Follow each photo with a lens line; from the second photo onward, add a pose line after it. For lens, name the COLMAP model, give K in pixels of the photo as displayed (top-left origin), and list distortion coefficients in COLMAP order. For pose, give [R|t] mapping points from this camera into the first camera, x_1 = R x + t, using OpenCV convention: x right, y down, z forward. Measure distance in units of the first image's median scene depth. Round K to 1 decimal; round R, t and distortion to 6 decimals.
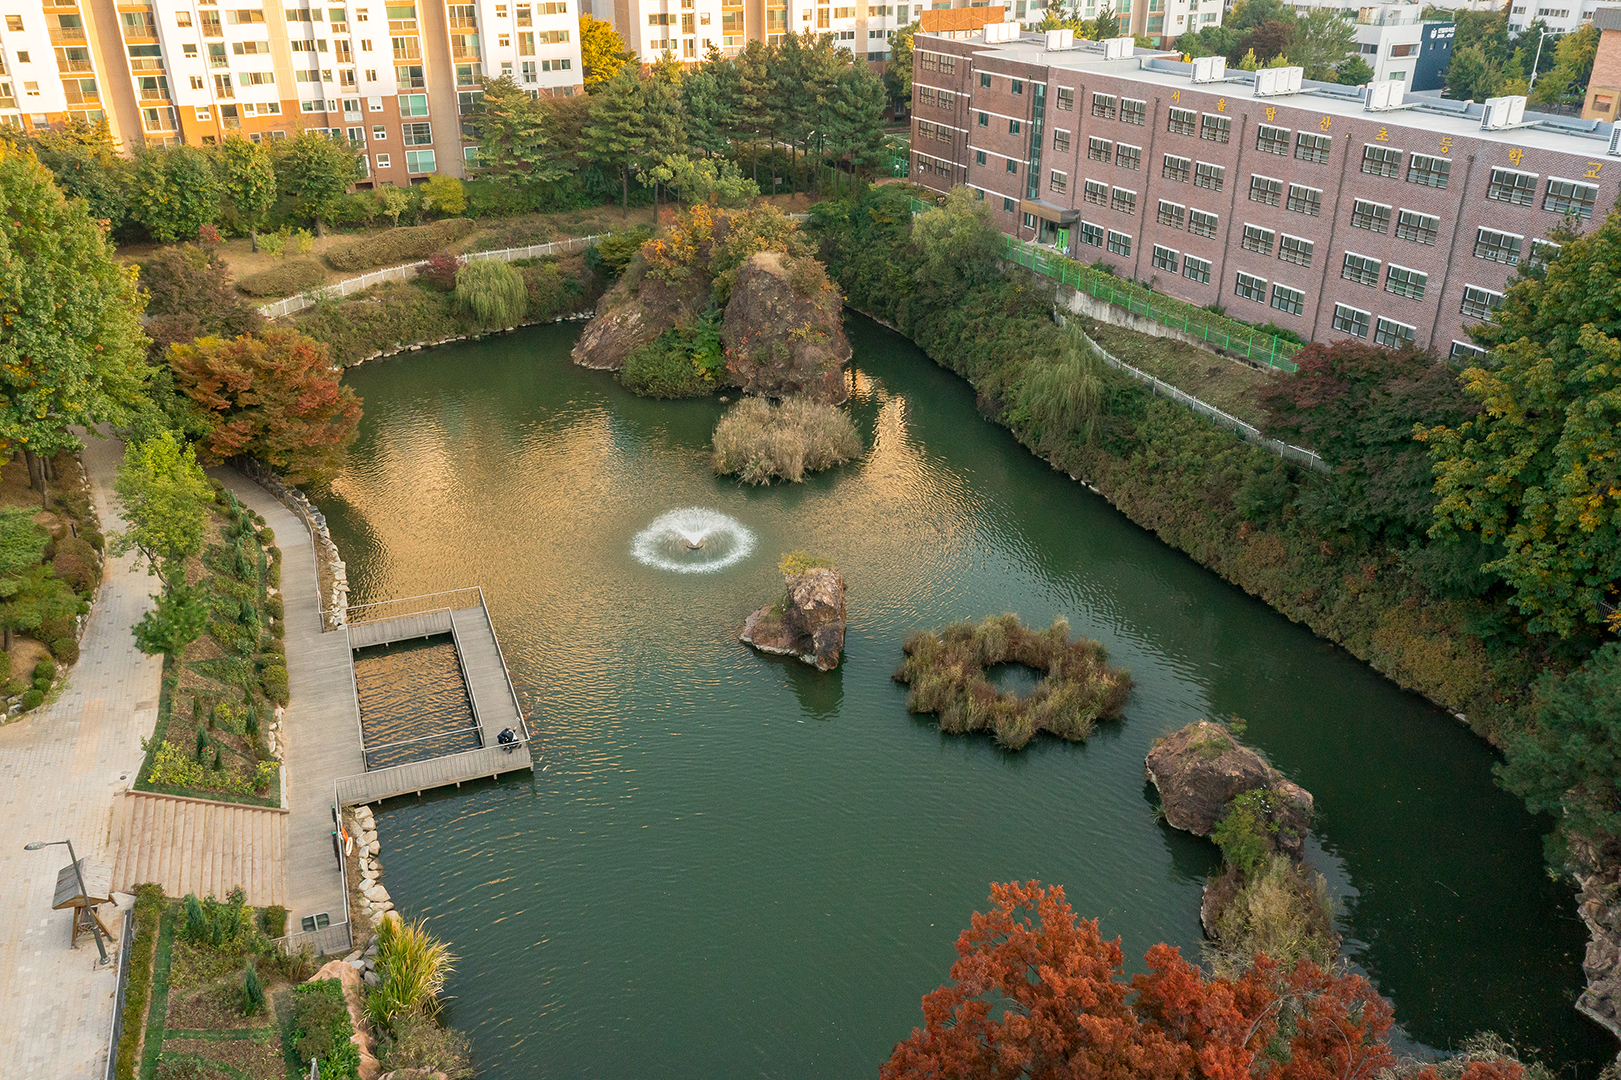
lens RADIAL K [[1263.4, 0, 810.5], [0, 1263.4, 540.0], [0, 0, 1]] dist [0.009450, 0.010184]
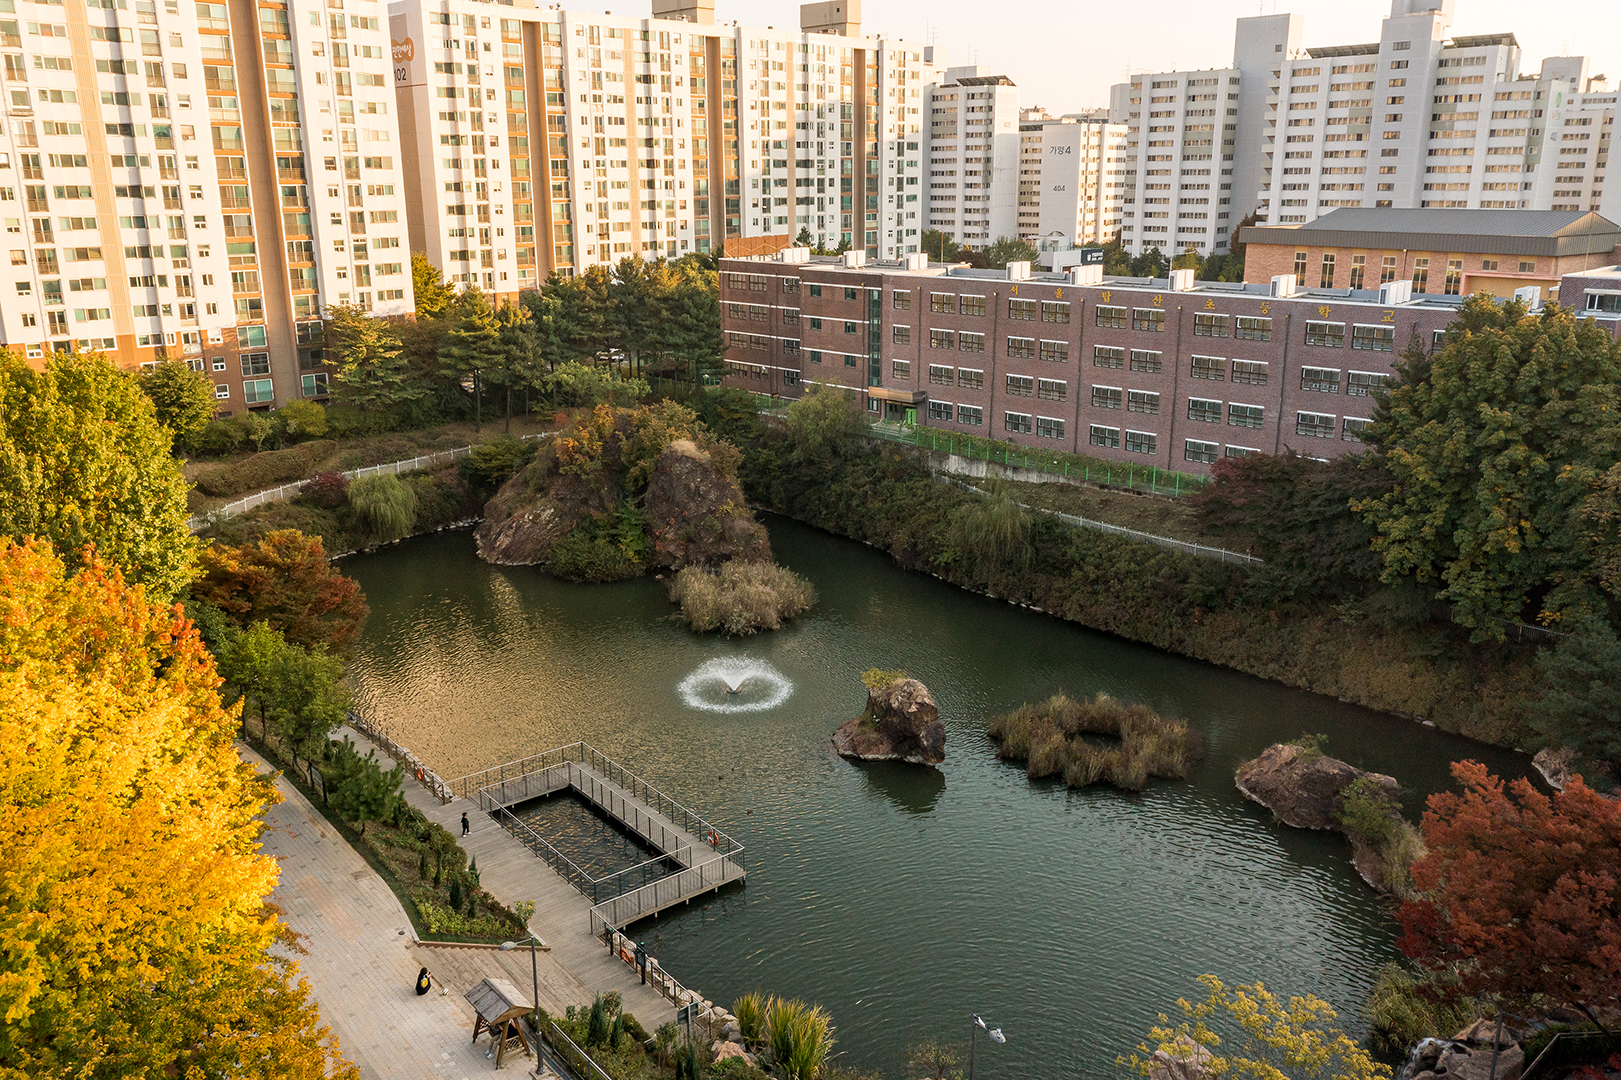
lens RADIAL K [[1263.4, 0, 810.5], [0, 1263.4, 540.0], [0, 0, 1]] dist [0.009450, 0.010184]
pose [[0.952553, -0.089362, 0.290959, -0.227007], [0.141499, 0.976364, -0.163375, 0.043606], [-0.269482, 0.196794, 0.942683, -0.030378]]
